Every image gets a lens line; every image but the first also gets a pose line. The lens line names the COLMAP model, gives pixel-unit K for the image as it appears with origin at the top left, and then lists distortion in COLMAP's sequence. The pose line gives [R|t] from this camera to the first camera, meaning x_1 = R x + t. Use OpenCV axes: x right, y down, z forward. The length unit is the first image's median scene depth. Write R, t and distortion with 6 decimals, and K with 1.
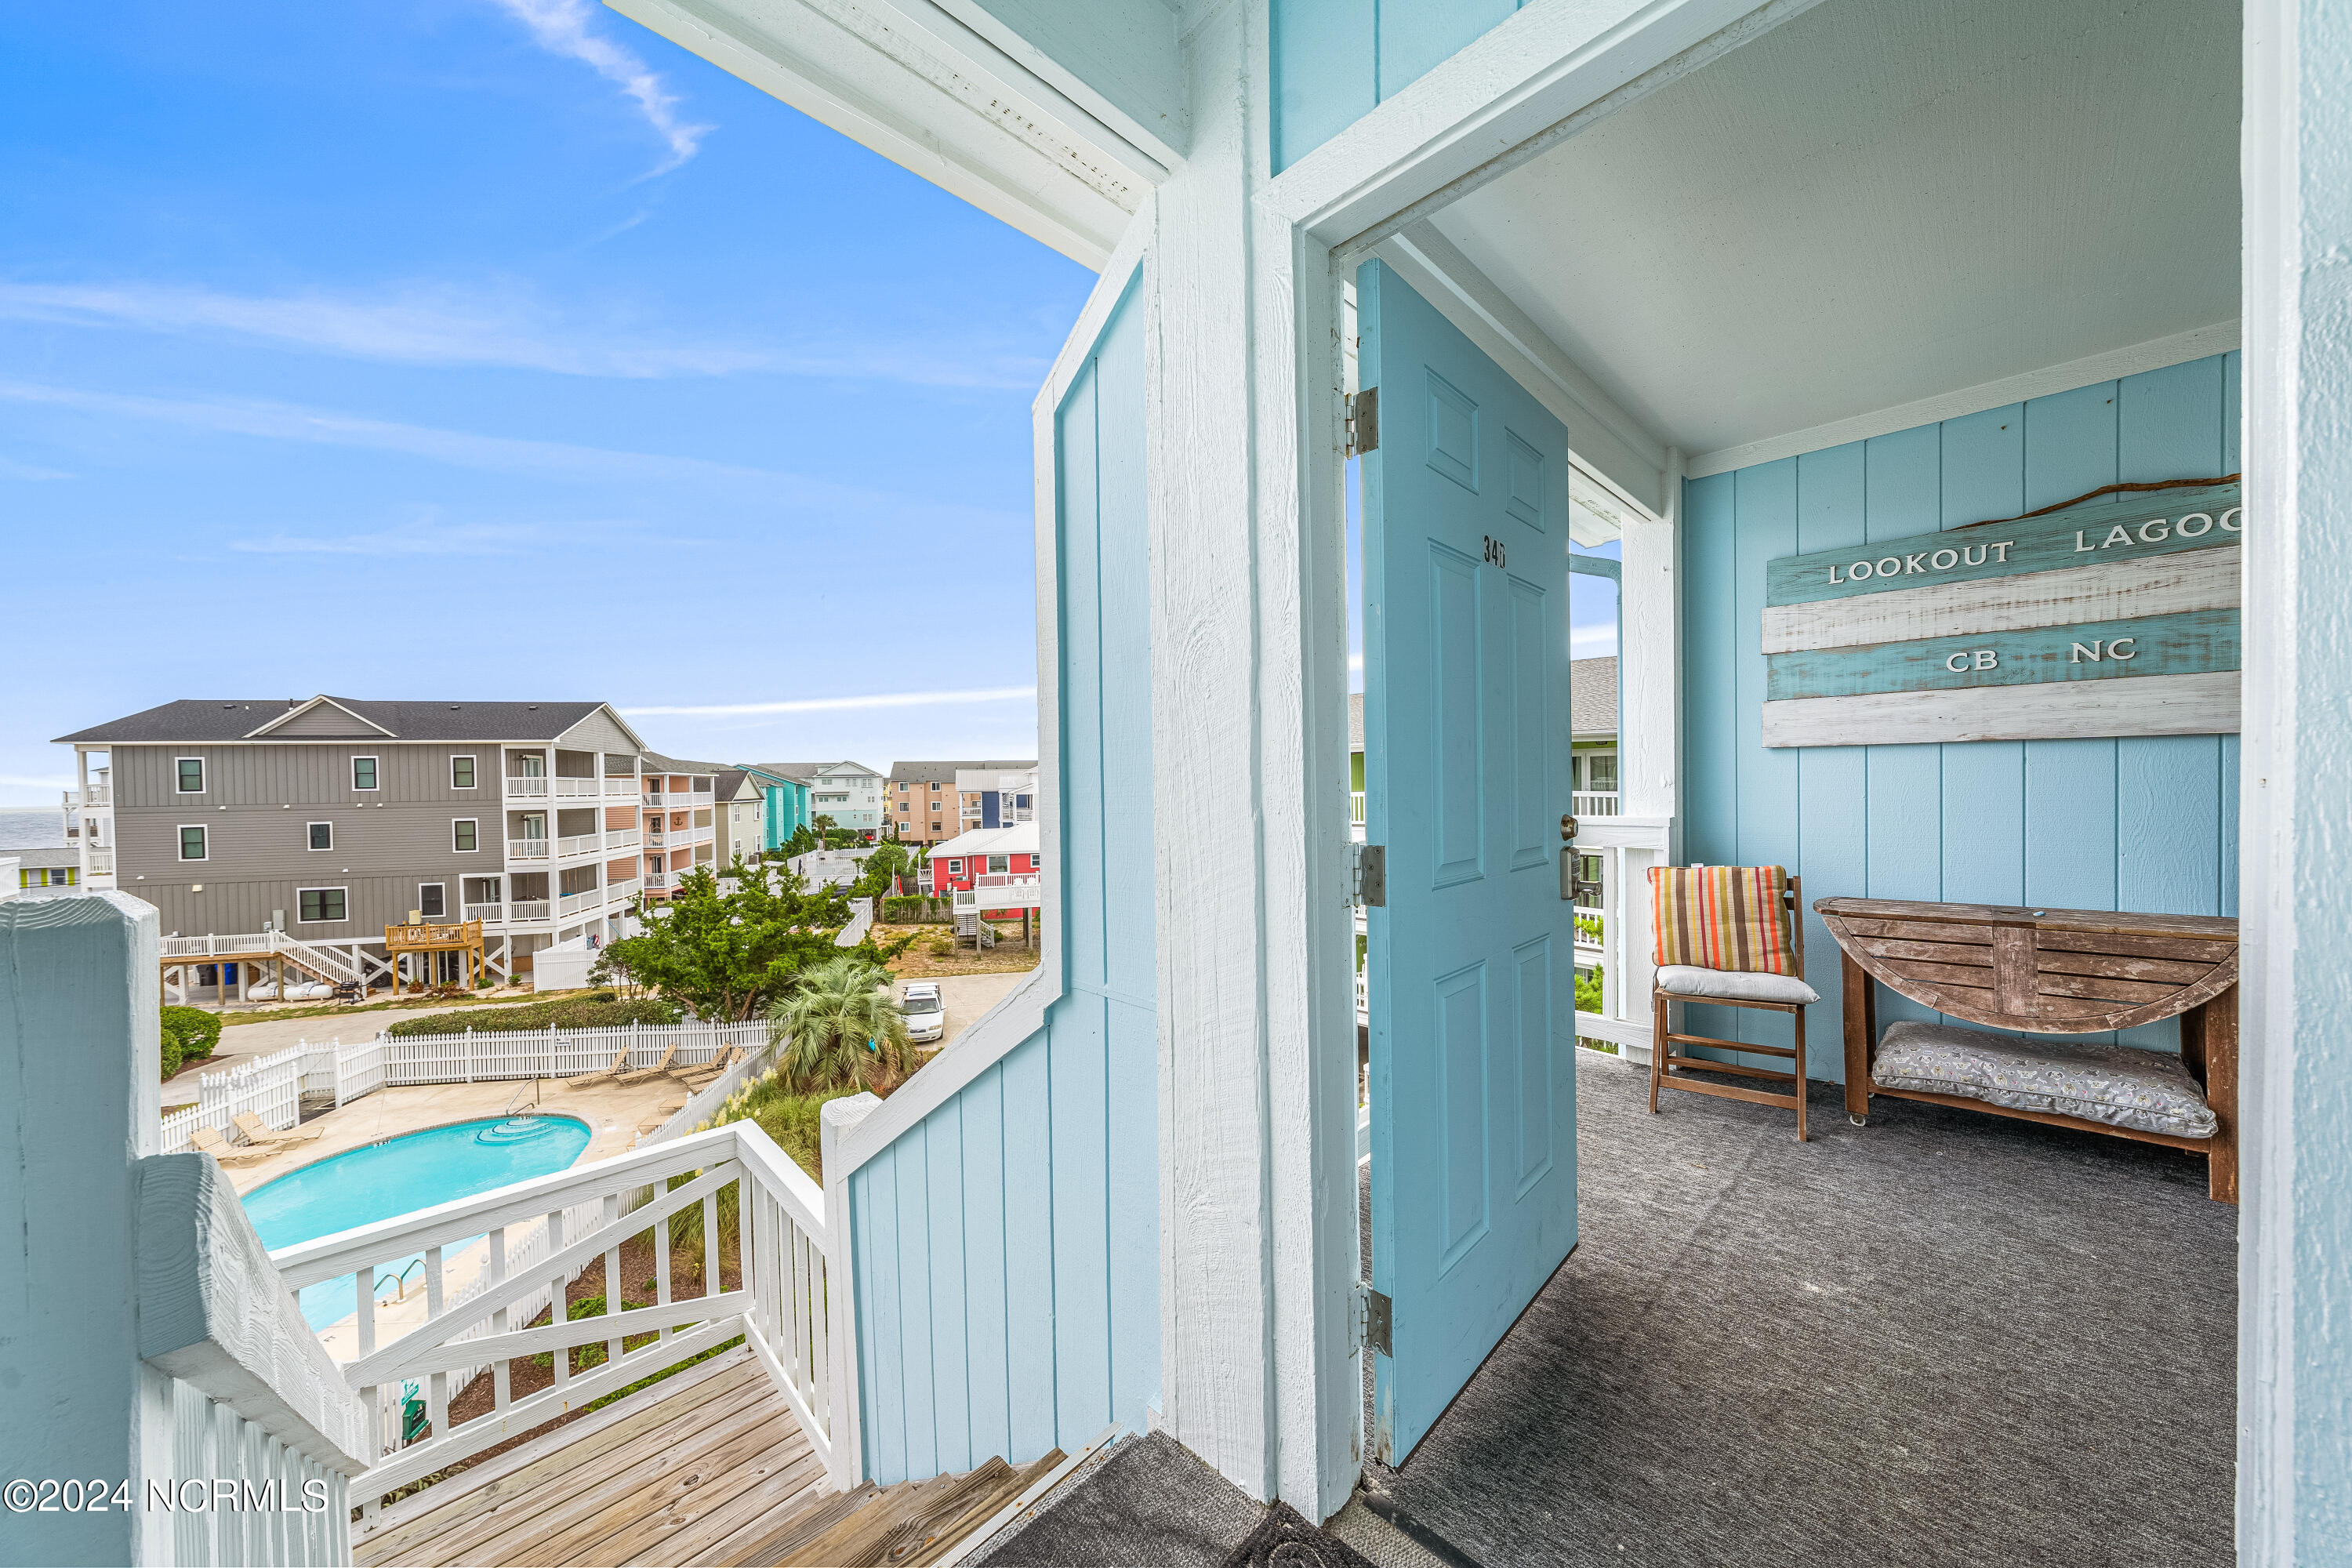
lens RADIAL K [[808.1, 0, 1185.9], [0, 808.1, 795.0], [0, 0, 1]] dist [-0.002645, 0.000370]
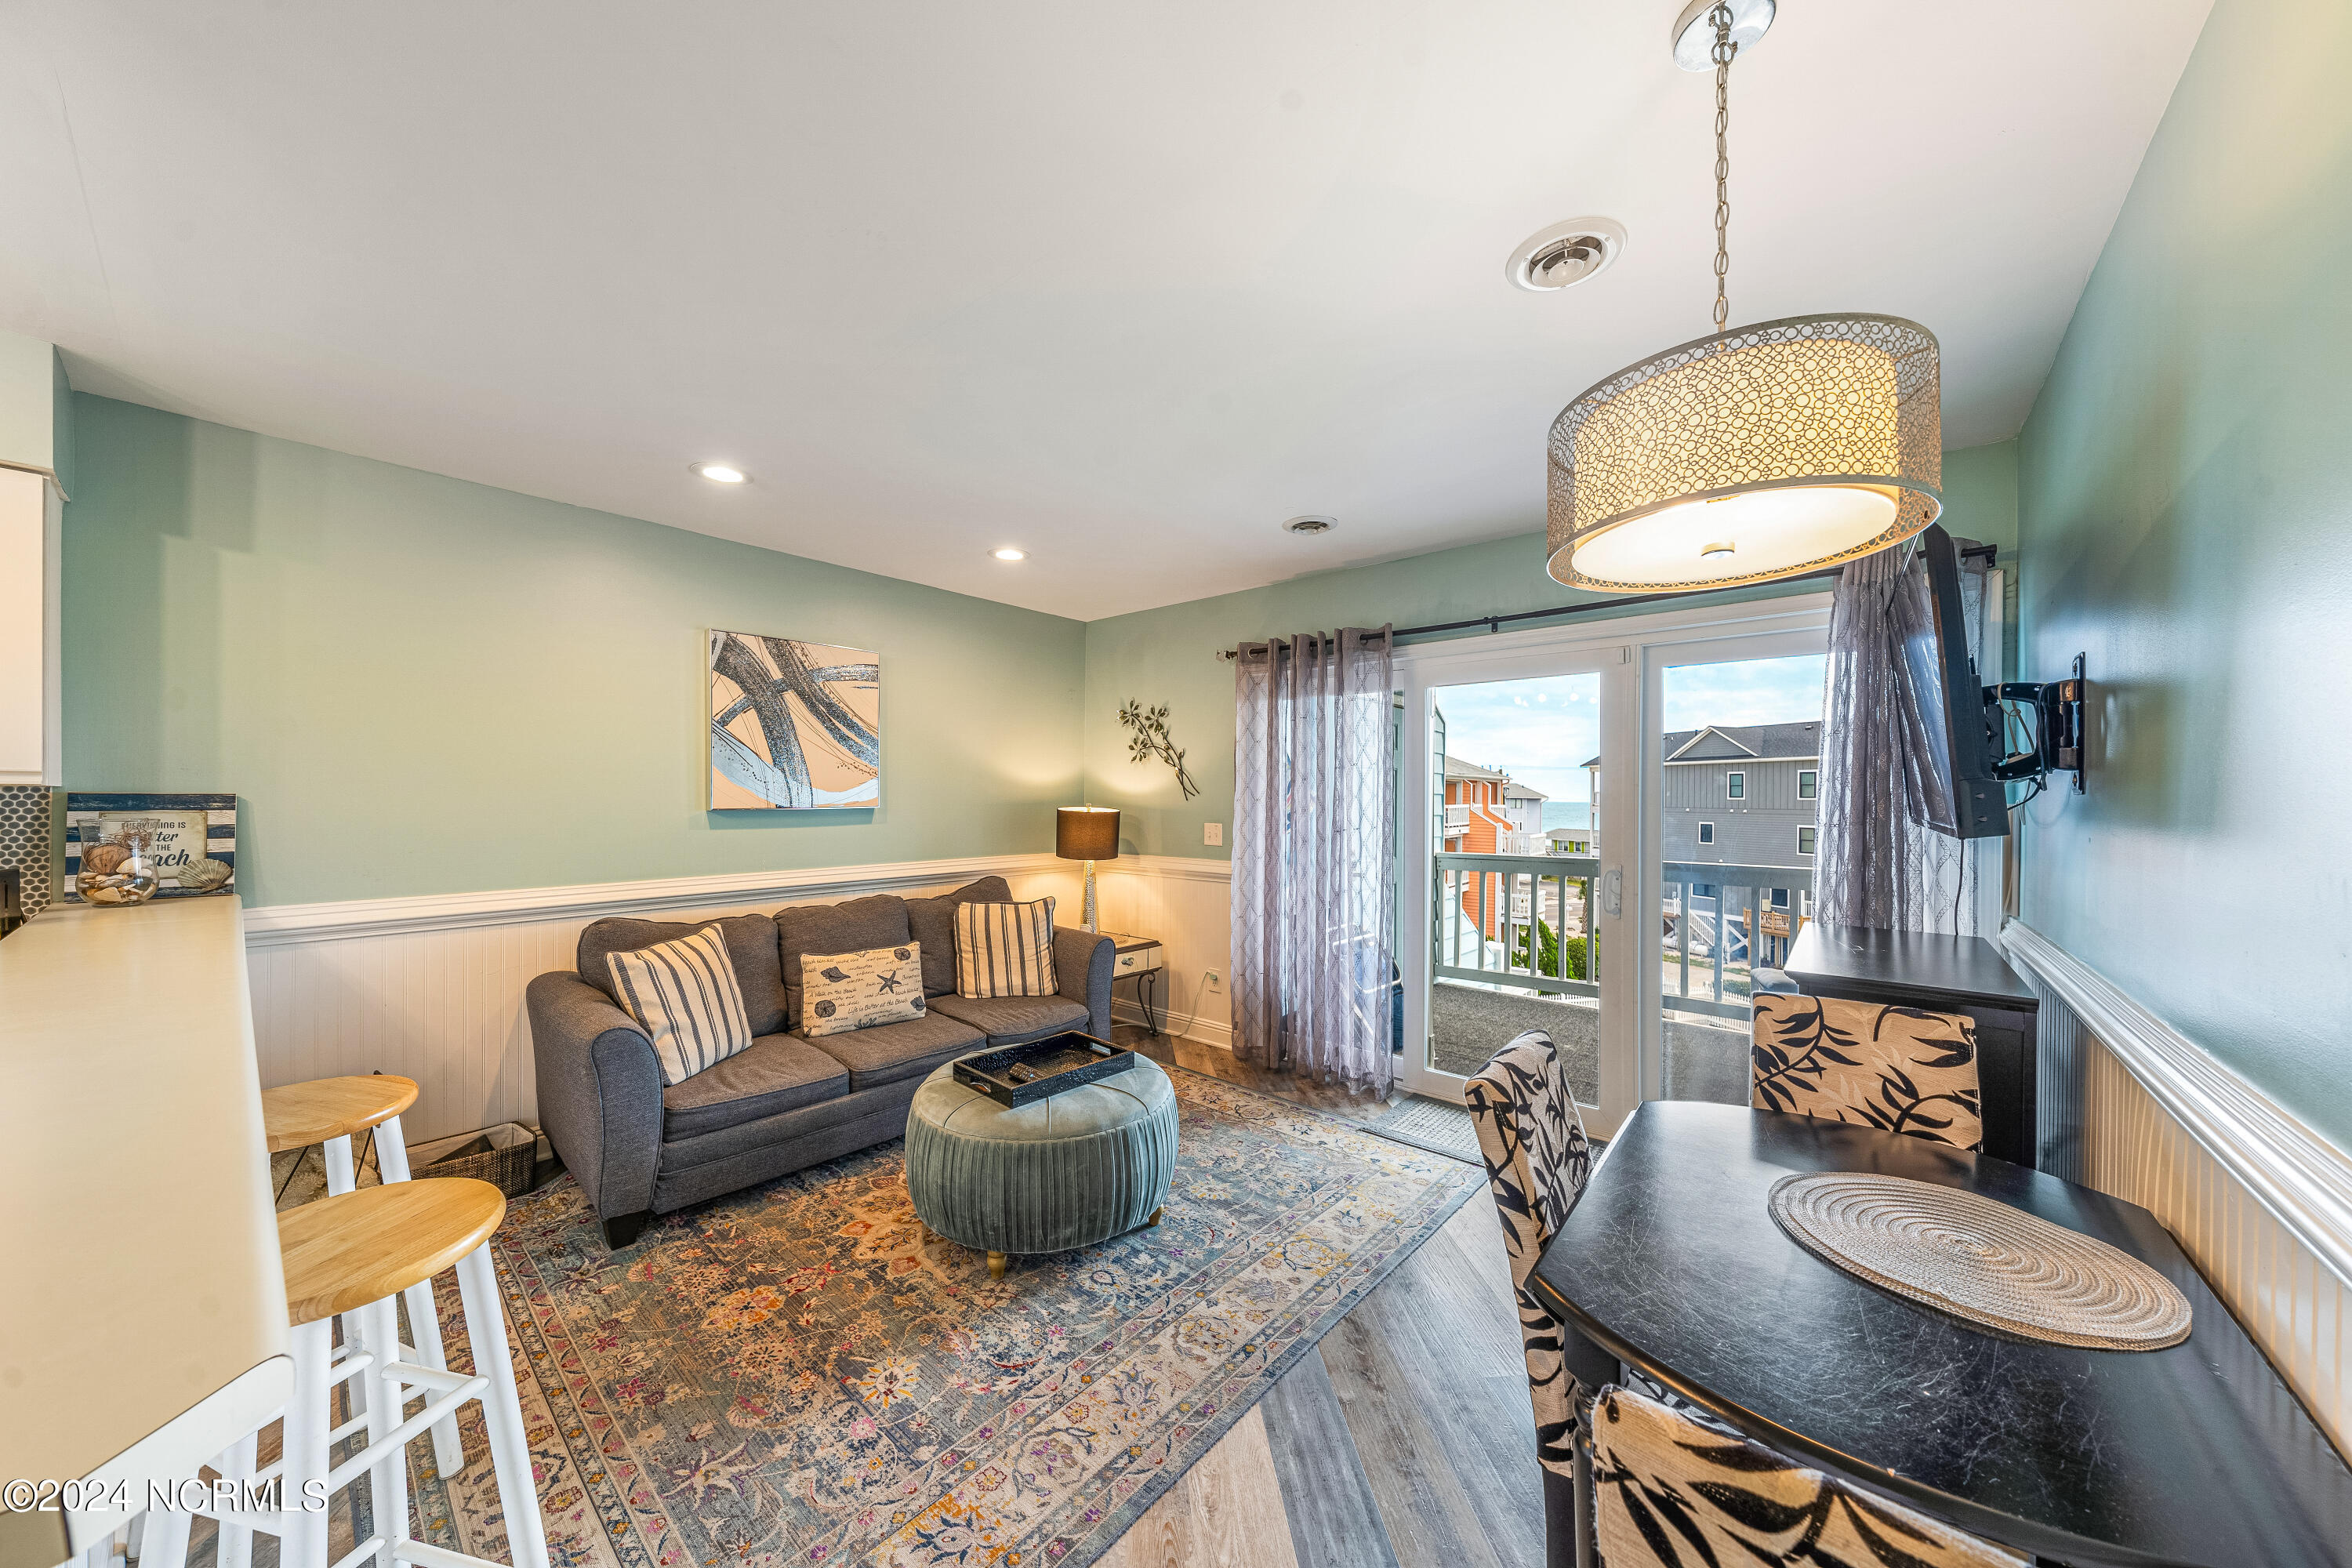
lens RADIAL K [[808.1, 0, 1168.9], [0, 808.1, 799.2], [0, 0, 1]] dist [-0.002645, 0.000370]
pose [[0.106000, 0.021498, -0.994134, 1.844819], [-0.024882, 0.999511, 0.018961, -0.096204], [0.994055, 0.022726, 0.106483, -0.292497]]
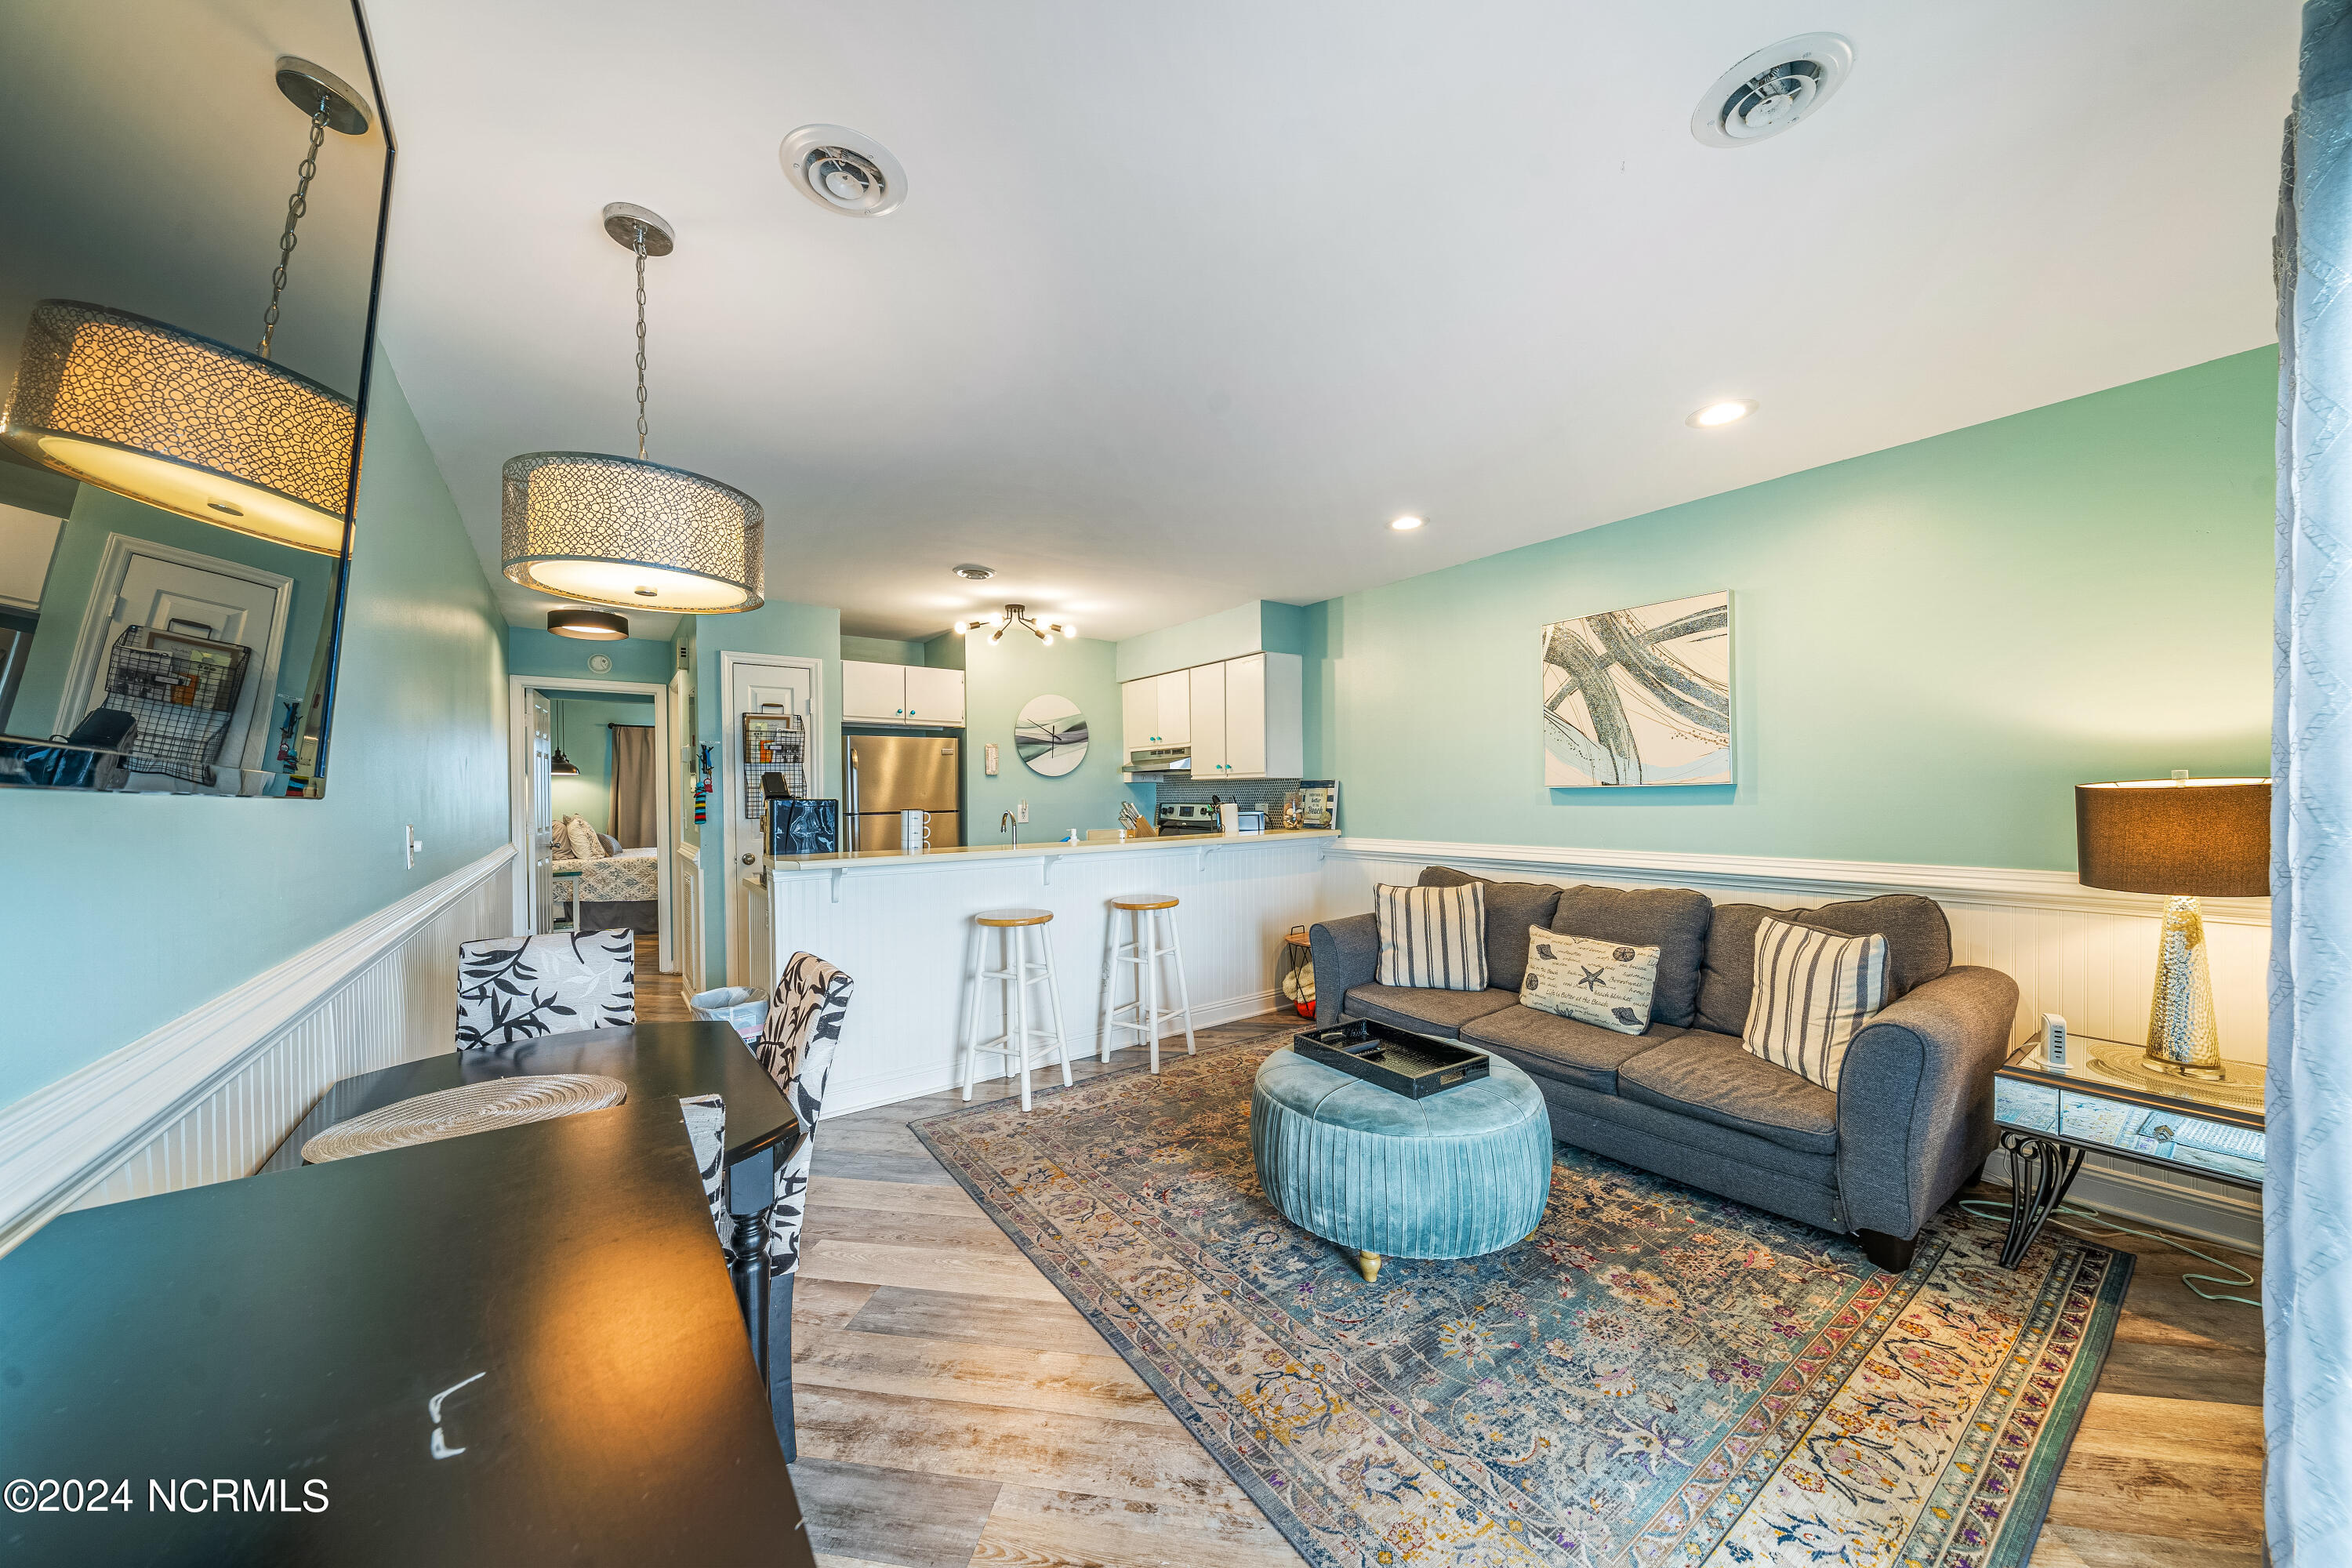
lens RADIAL K [[808.1, 0, 1177.4], [0, 808.1, 801.6], [0, 0, 1]] dist [-0.002645, 0.000370]
pose [[-0.991018, 0.028157, 0.130733, 1.118811], [0.031971, 0.999119, 0.027168, -0.076016], [-0.129853, 0.031103, -0.991045, 0.450567]]
